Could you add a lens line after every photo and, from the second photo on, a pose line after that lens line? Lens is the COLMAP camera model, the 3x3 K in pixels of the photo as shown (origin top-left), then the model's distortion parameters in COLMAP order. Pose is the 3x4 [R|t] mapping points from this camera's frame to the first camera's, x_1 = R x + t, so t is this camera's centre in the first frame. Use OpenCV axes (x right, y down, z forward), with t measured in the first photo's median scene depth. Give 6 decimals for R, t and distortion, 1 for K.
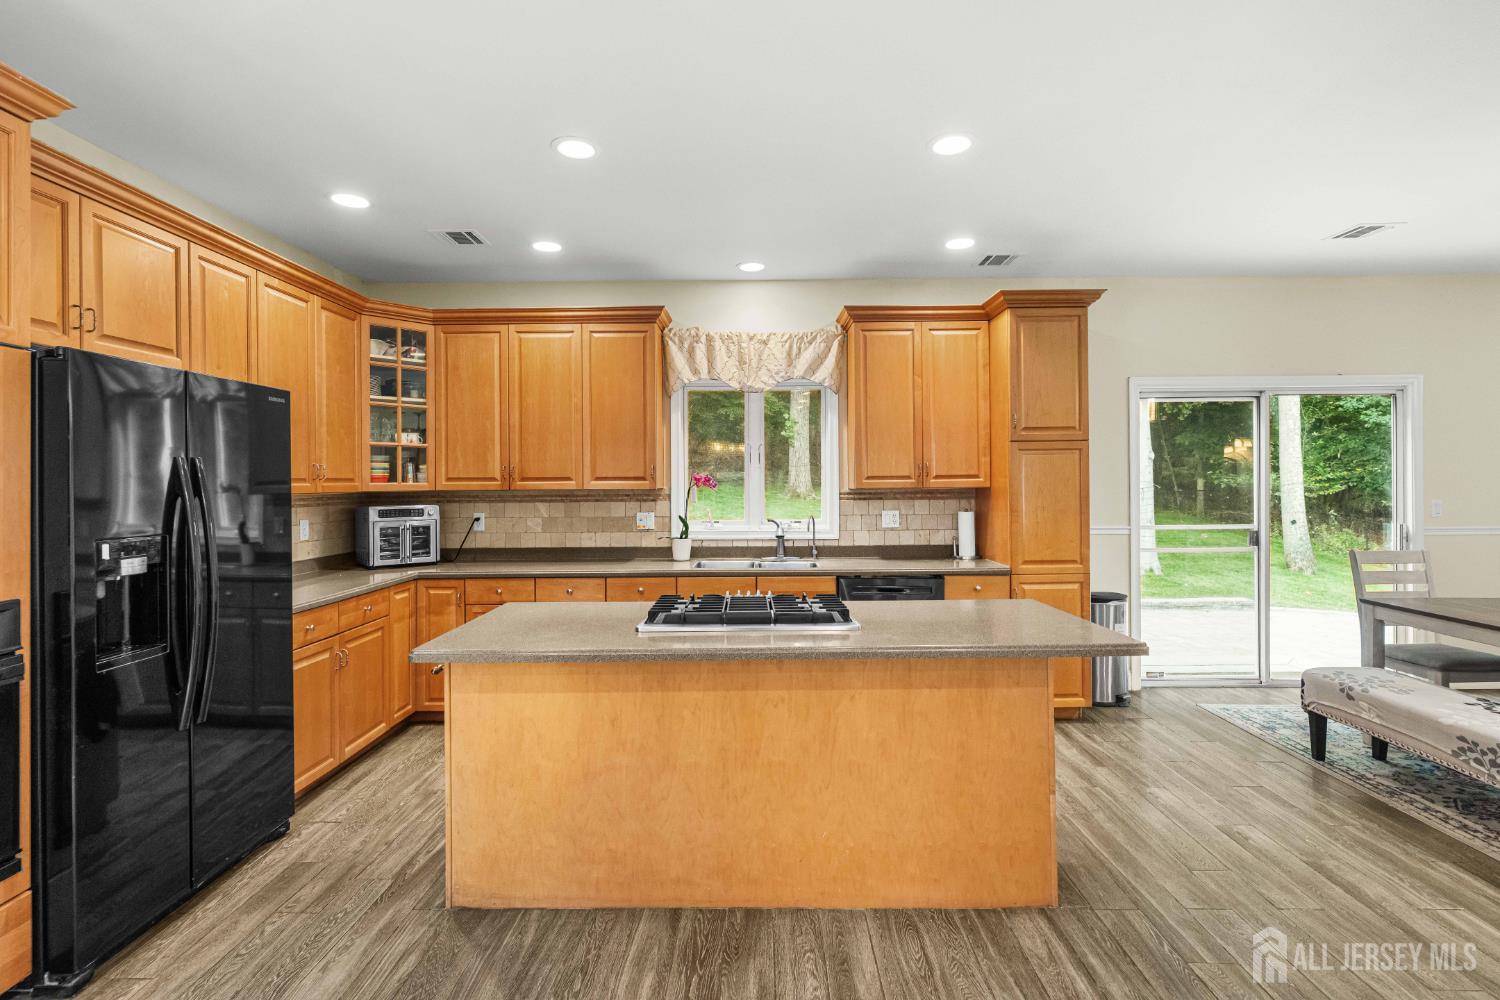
lens RADIAL K [[677.7, 0, 779.7], [0, 677.7, 480.4], [0, 0, 1]] dist [-0.000072, -0.000013]
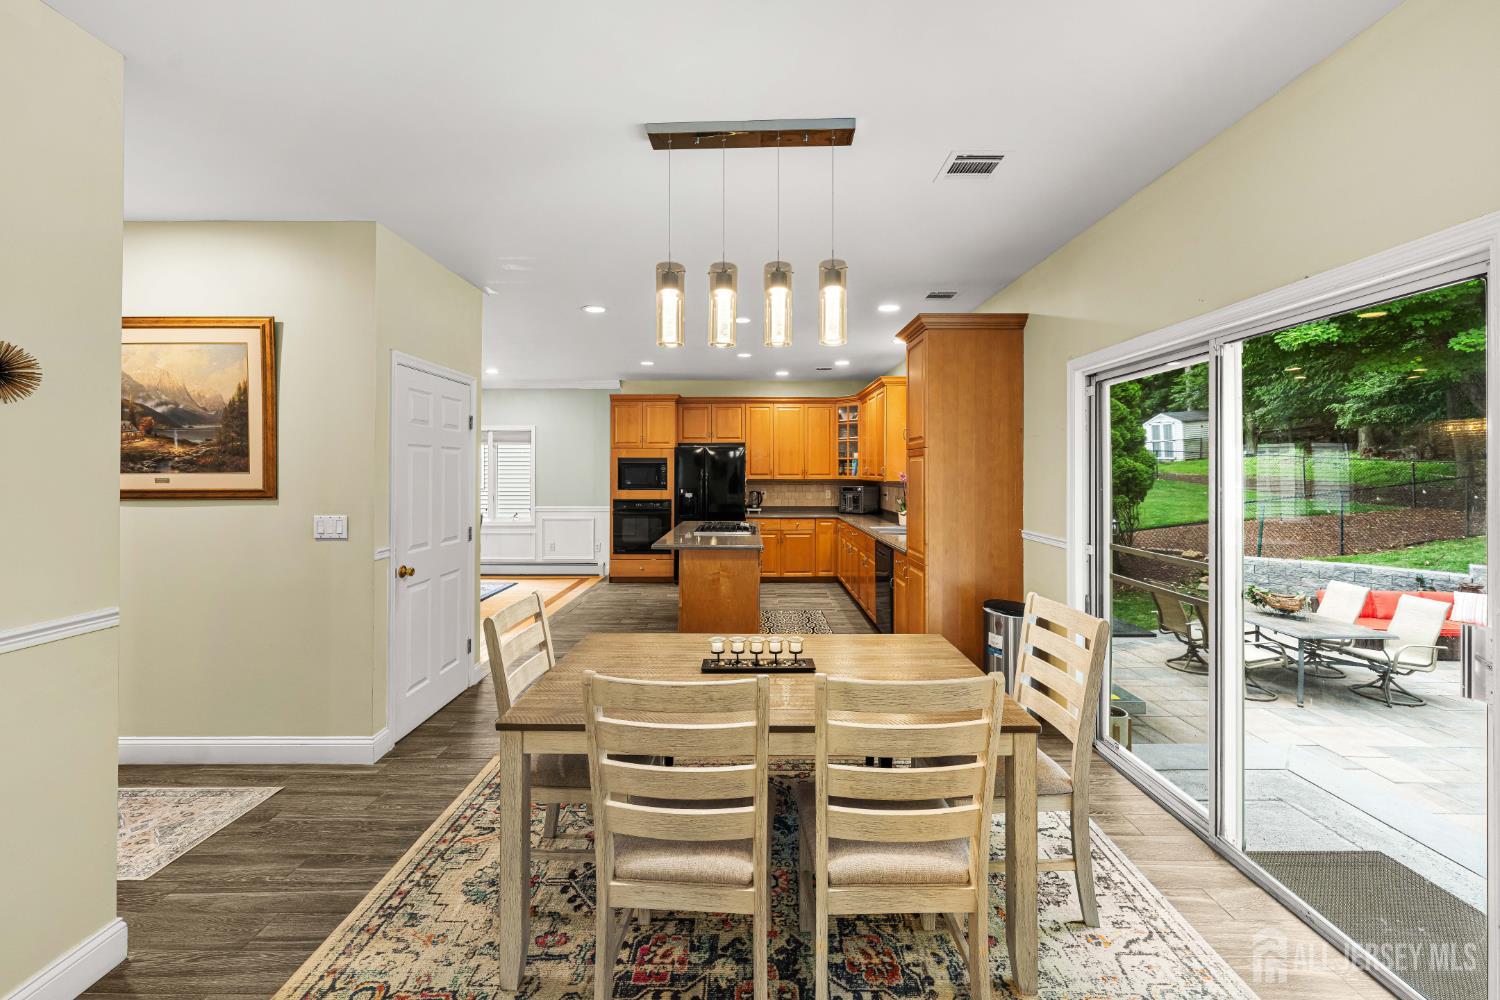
lens RADIAL K [[597.6, 0, 757.0], [0, 597.6, 471.9], [0, 0, 1]] dist [0.000168, 0.000002]
pose [[0.011843, 0.010564, -0.999874, 1.367860], [0.000956, 0.999944, 0.010576, -0.028730], [0.999929, -0.001081, 0.011832, 0.667398]]
